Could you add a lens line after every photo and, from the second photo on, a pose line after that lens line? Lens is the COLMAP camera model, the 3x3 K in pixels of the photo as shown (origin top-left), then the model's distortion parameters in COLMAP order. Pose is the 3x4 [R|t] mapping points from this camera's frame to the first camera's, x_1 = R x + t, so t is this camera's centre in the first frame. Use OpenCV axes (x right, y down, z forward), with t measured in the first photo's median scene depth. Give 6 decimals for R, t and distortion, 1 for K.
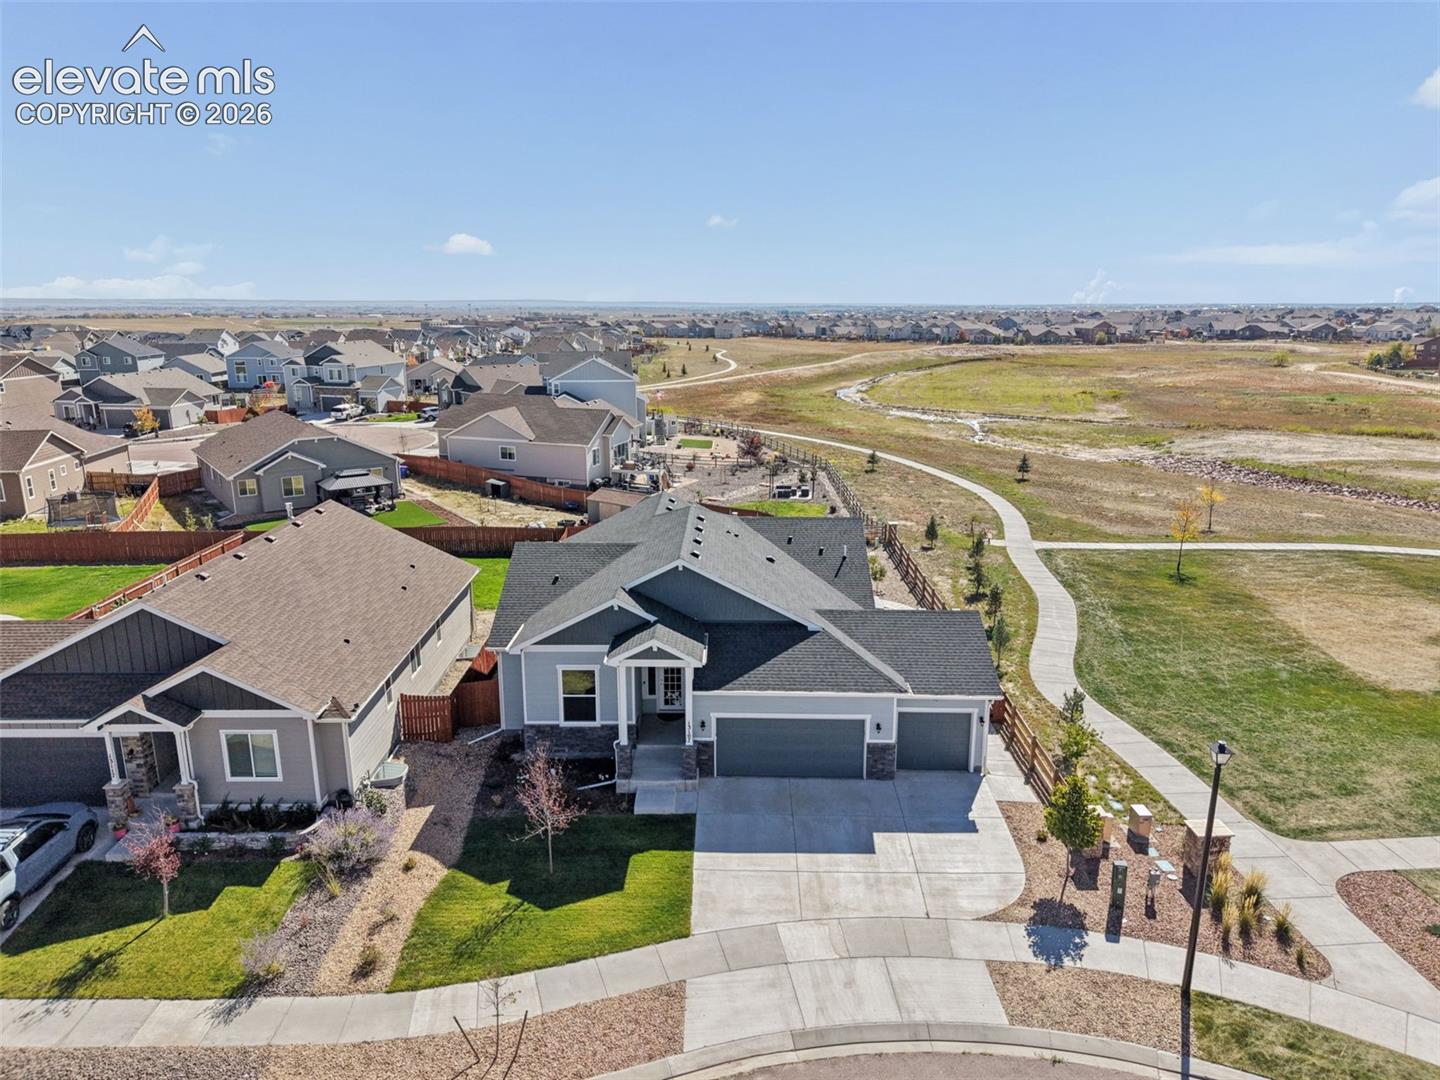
lens RADIAL K [[949.3, 0, 716.6], [0, 949.3, 543.1], [0, 0, 1]] dist [0.043442, -0.044827]
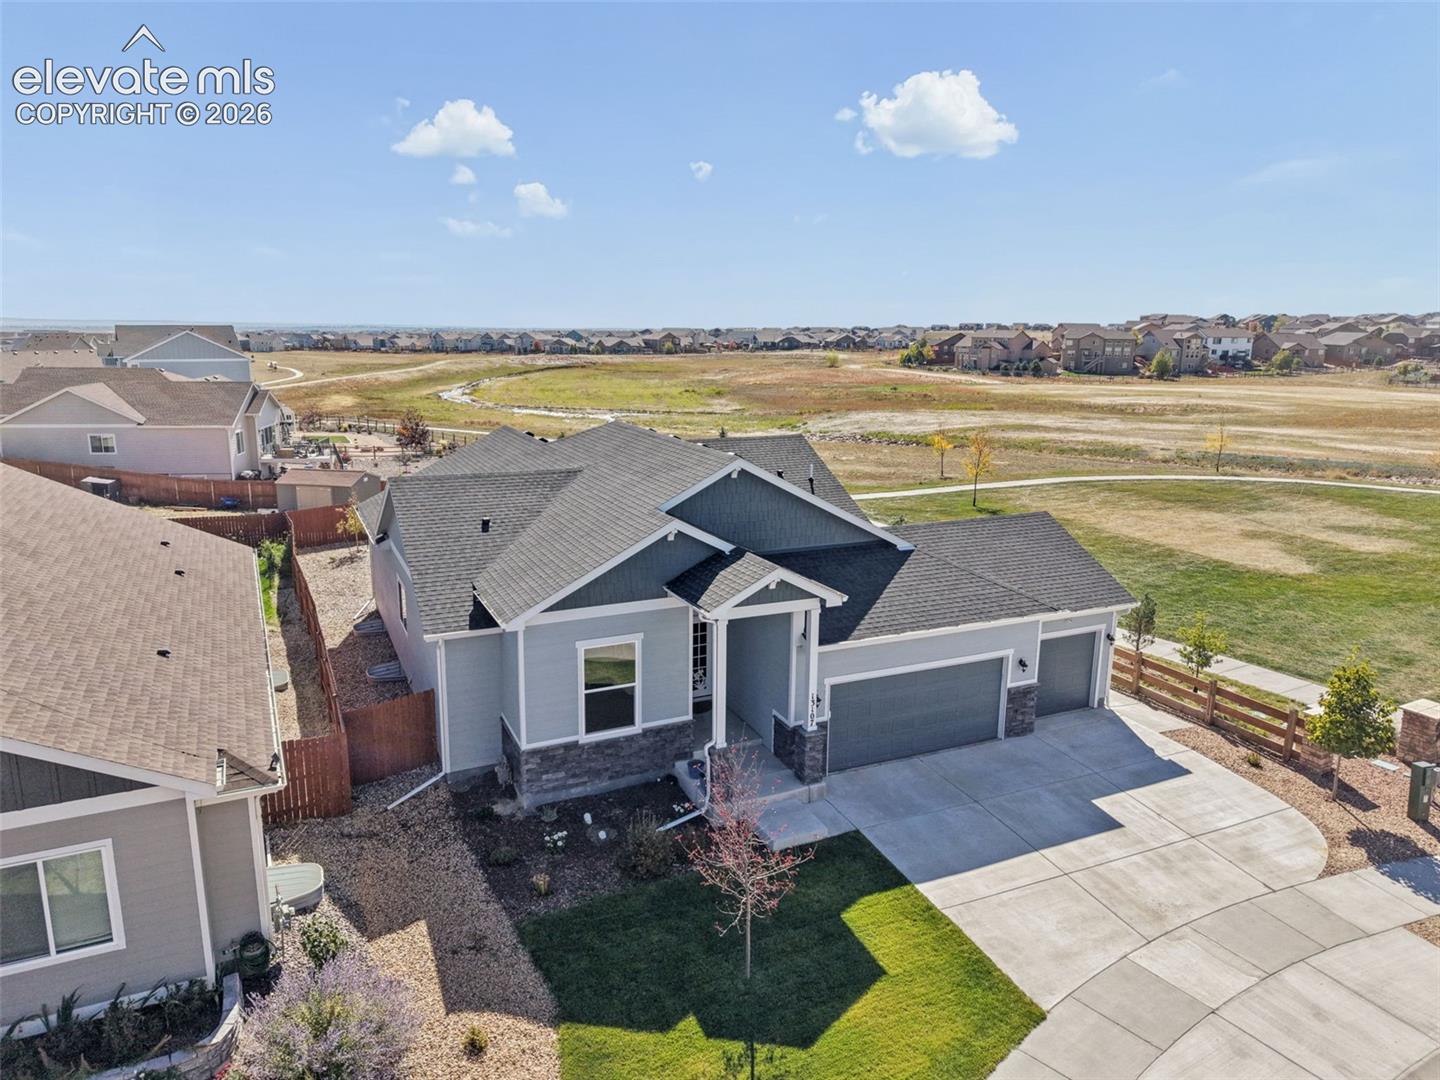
lens RADIAL K [[958.7, 0, 720.0], [0, 958.7, 540.0], [0, 0, 1]] dist [0.047233, -0.049783]
pose [[0.899329, -0.087016, 0.428527, -0.340845], [0.097171, 0.995266, -0.001832, 0.072245], [-0.426339, 0.043288, 0.903527, 0.399141]]
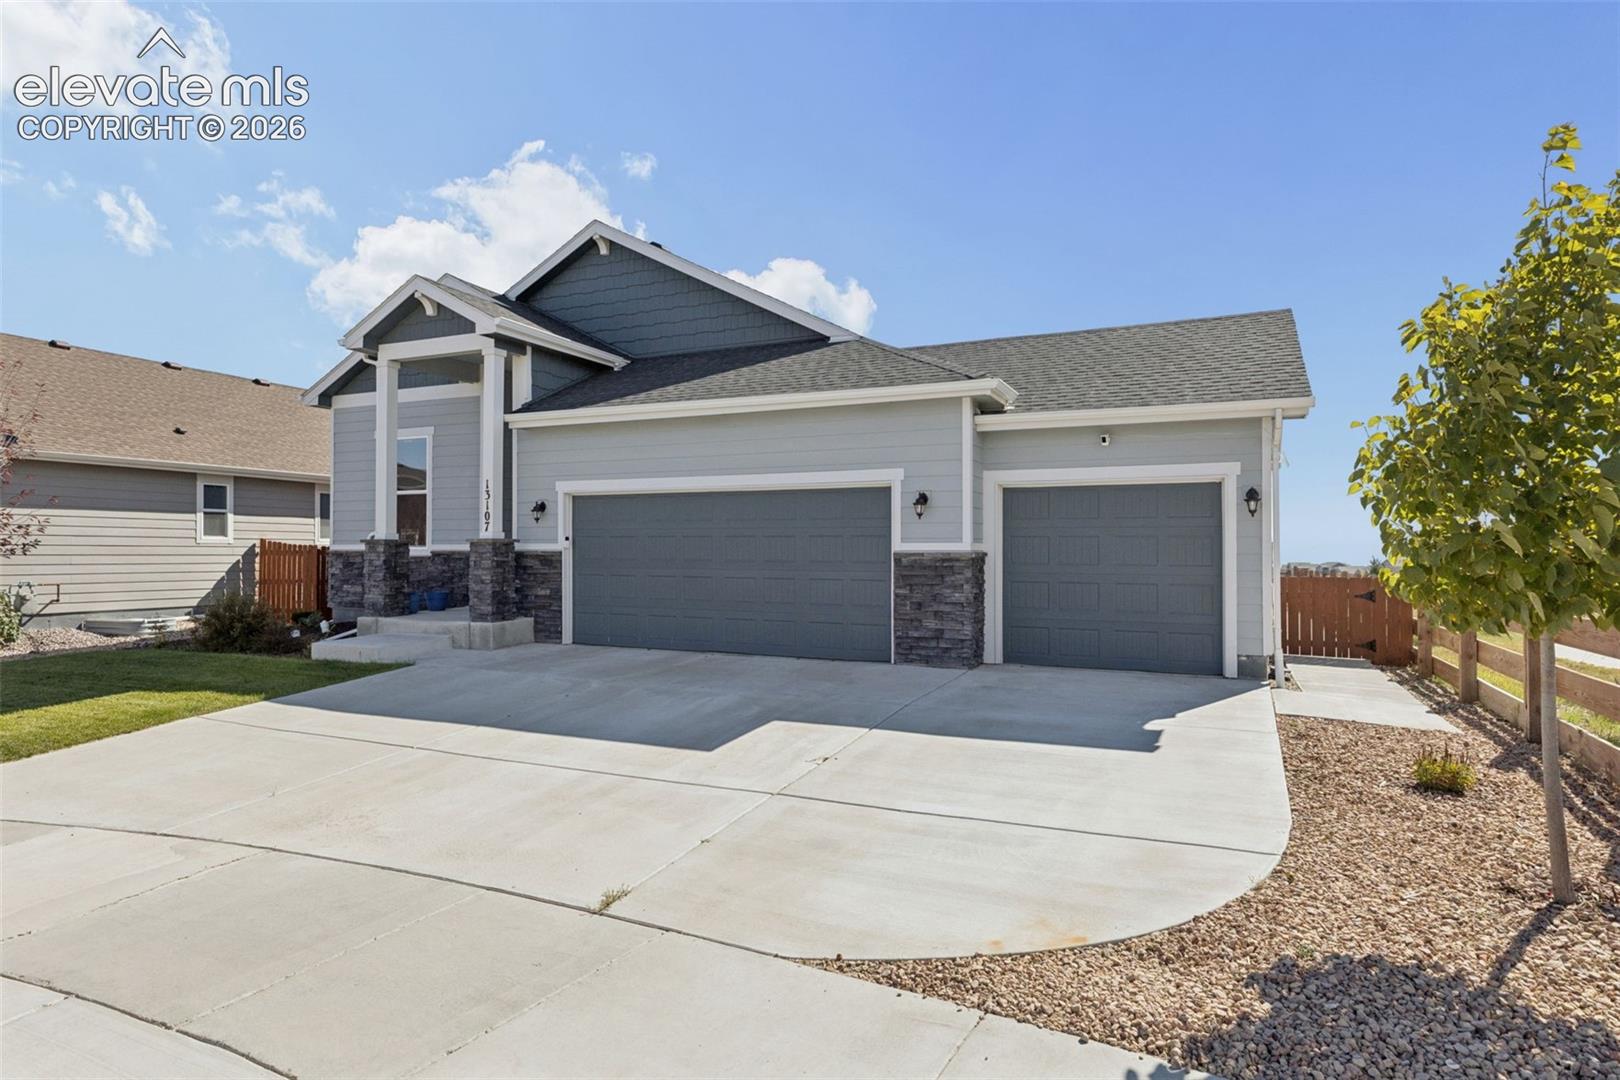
lens RADIAL K [[905.1, 0, 794.5], [0, 905.1, 545.4], [0, 0, 1]] dist [-0.001995, 0.000293]
pose [[0.909815, 0.002089, -0.415010, 0.256392], [-0.108046, 0.966696, -0.232001, 0.280954], [0.400704, 0.255918, 0.879740, 0.657361]]
